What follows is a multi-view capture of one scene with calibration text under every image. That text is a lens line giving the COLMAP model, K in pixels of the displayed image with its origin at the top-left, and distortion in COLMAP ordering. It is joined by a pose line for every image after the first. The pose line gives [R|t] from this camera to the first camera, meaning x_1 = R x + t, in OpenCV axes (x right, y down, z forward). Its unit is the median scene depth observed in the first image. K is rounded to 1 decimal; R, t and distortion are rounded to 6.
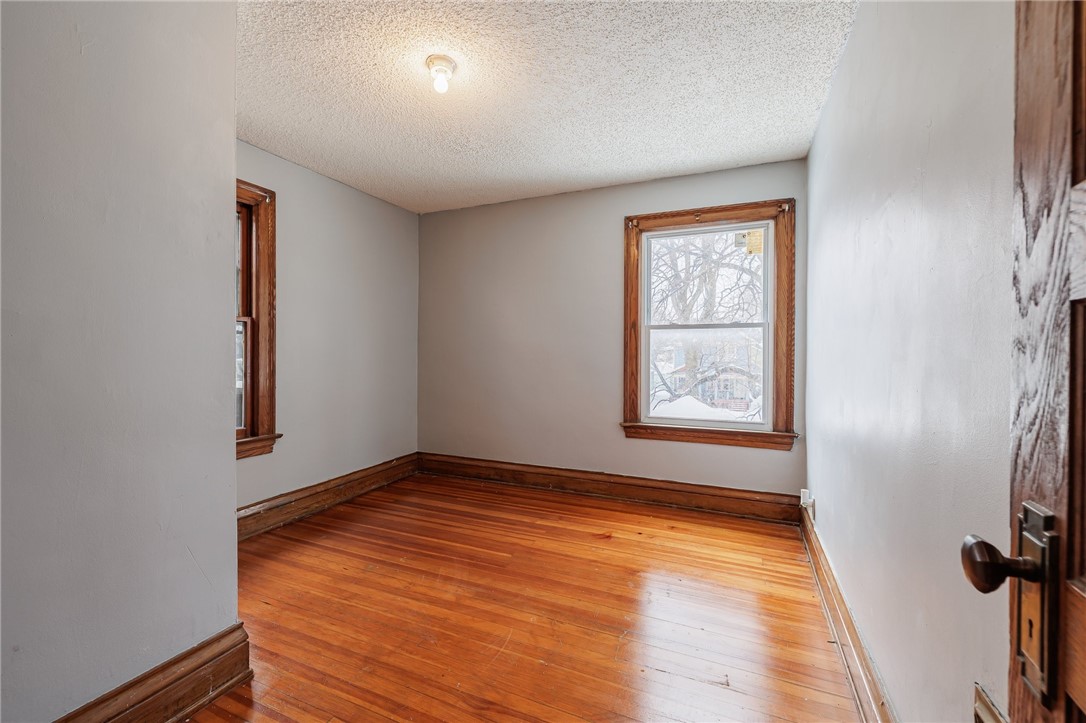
lens RADIAL K [[455.5, 0, 537.6], [0, 455.5, 355.8], [0, 0, 1]] dist [-0.001025, -0.000102]
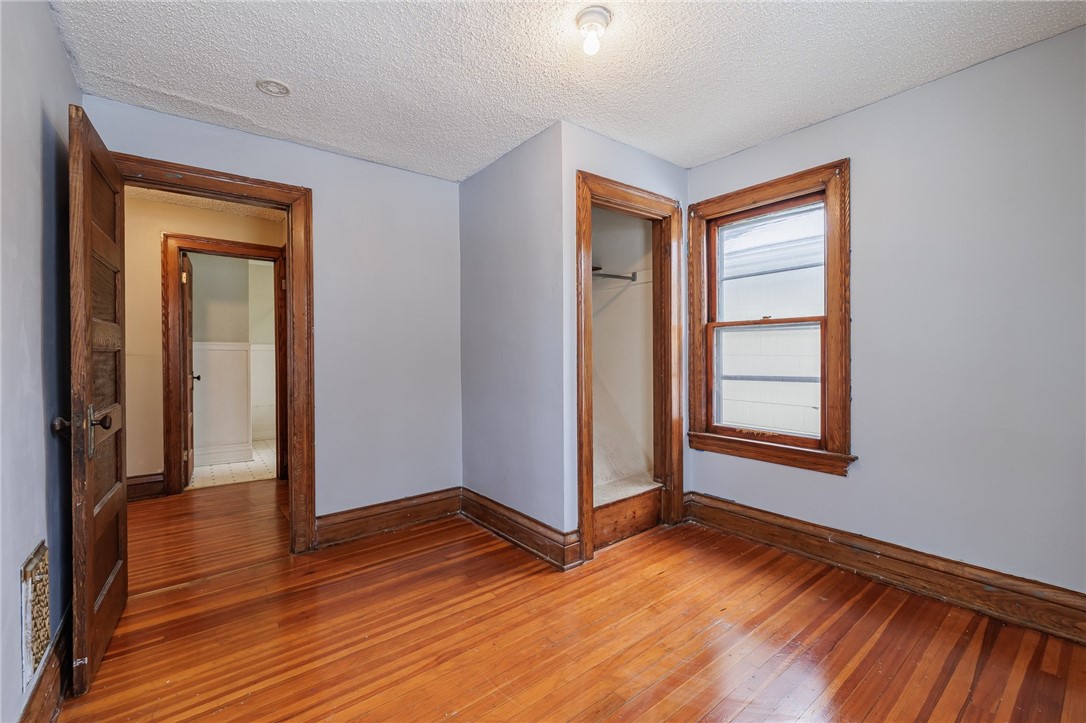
lens RADIAL K [[455.5, 0, 537.6], [0, 455.5, 355.8], [0, 0, 1]] dist [-0.001025, -0.000102]
pose [[-0.476616, 0.001536, -0.879110, 0.393863], [-0.000488, 0.999998, 0.002012, -0.006941], [0.879111, 0.001388, -0.476614, 0.880972]]
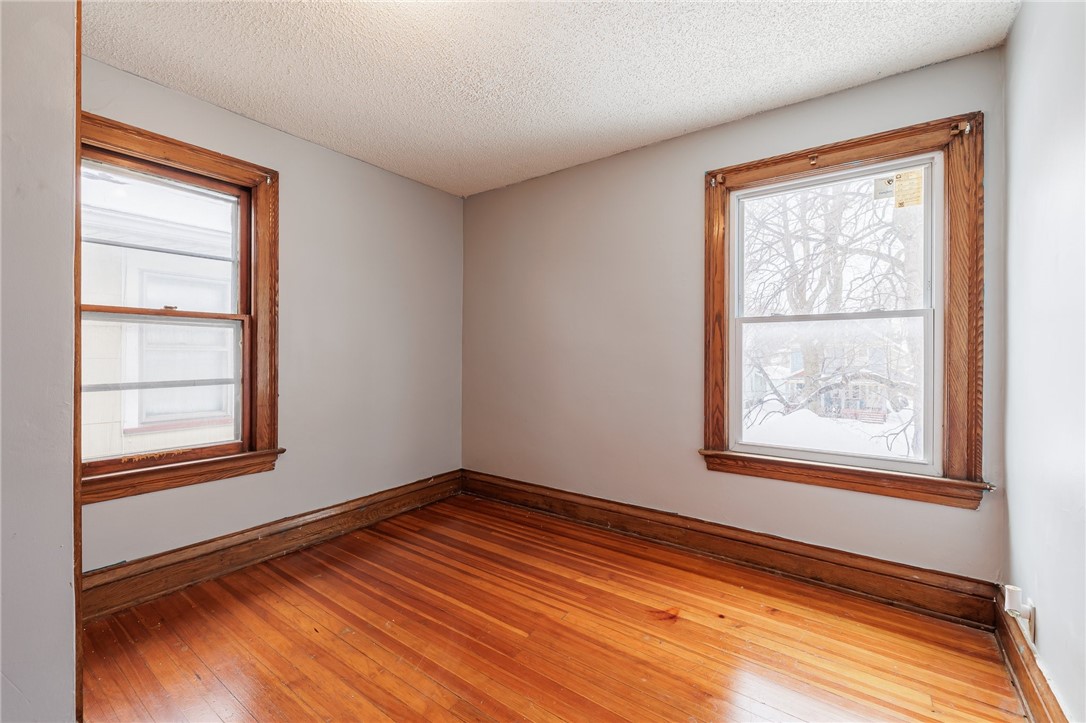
lens RADIAL K [[455.5, 0, 537.6], [0, 455.5, 355.8], [0, 0, 1]] dist [-0.001025, -0.000102]
pose [[0.976444, -0.000335, -0.215769, 0.096679], [-0.001068, 0.999979, -0.006388, -0.001109], [0.215767, 0.006468, 0.976423, 0.249940]]
